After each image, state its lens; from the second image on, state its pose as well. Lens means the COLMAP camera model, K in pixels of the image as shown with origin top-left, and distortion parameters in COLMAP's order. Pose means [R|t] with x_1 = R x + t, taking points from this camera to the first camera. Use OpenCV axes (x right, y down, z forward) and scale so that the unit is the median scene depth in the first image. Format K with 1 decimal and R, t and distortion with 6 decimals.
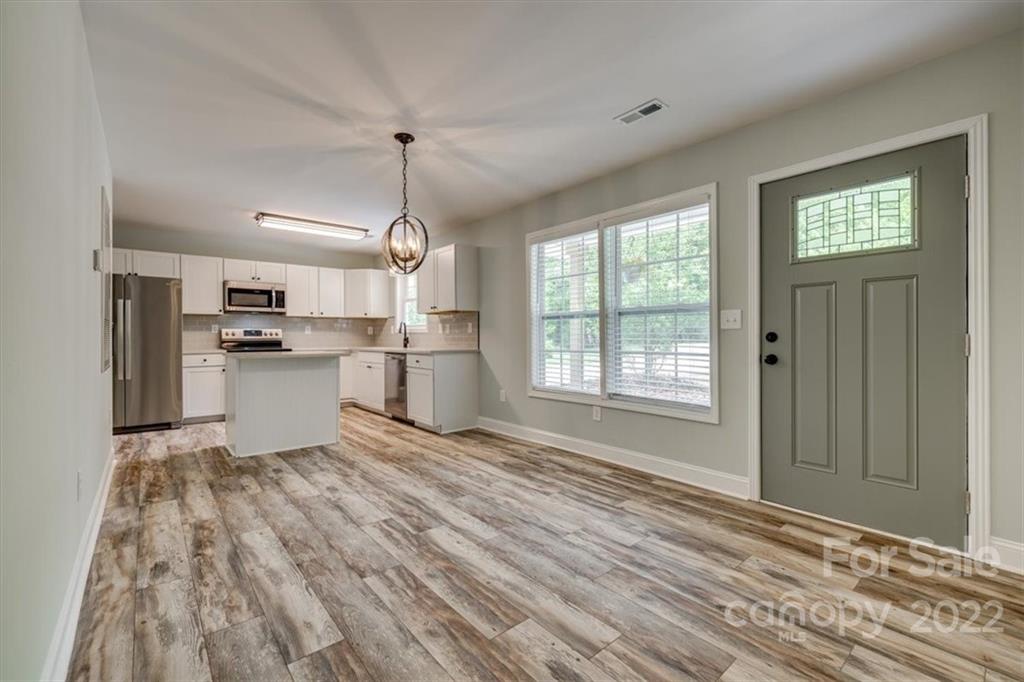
lens RADIAL K [[434.6, 0, 508.9], [0, 434.6, 337.7], [0, 0, 1]] dist [-0.001488, -0.000059]
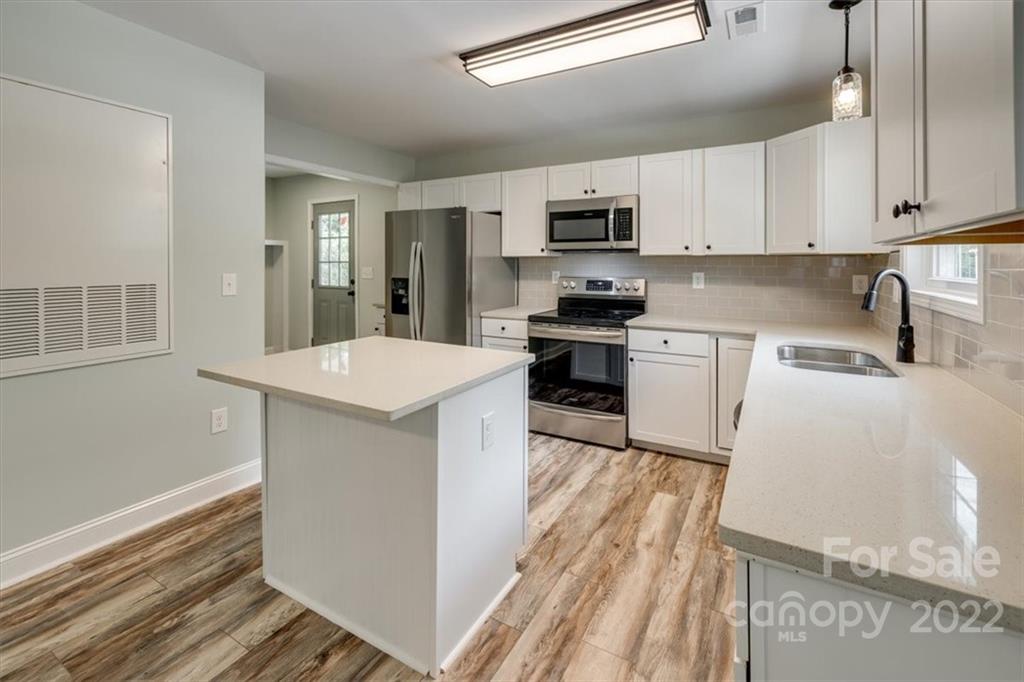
lens RADIAL K [[448.4, 0, 513.2], [0, 448.4, 271.1], [0, 0, 1]] dist [-0.023127, 0.000127]
pose [[0.357370, 0.018483, -0.933780, -0.100501], [-0.008306, 0.999828, 0.016611, -0.062573], [0.933926, 0.001819, 0.357462, 1.079446]]
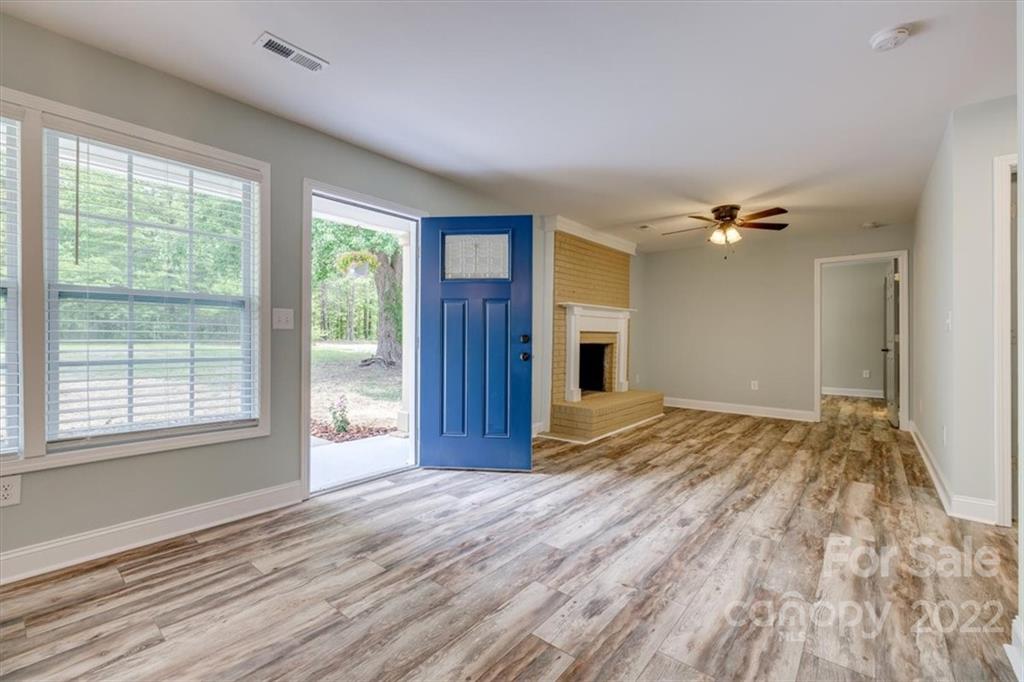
lens RADIAL K [[434.6, 0, 508.9], [0, 434.6, 337.7], [0, 0, 1]] dist [-0.001488, -0.000059]
pose [[-0.175600, 0.001263, 0.984461, -0.372033], [-0.003375, 0.999993, -0.001885, -0.001352], [-0.984456, -0.003654, -0.175594, 0.512444]]
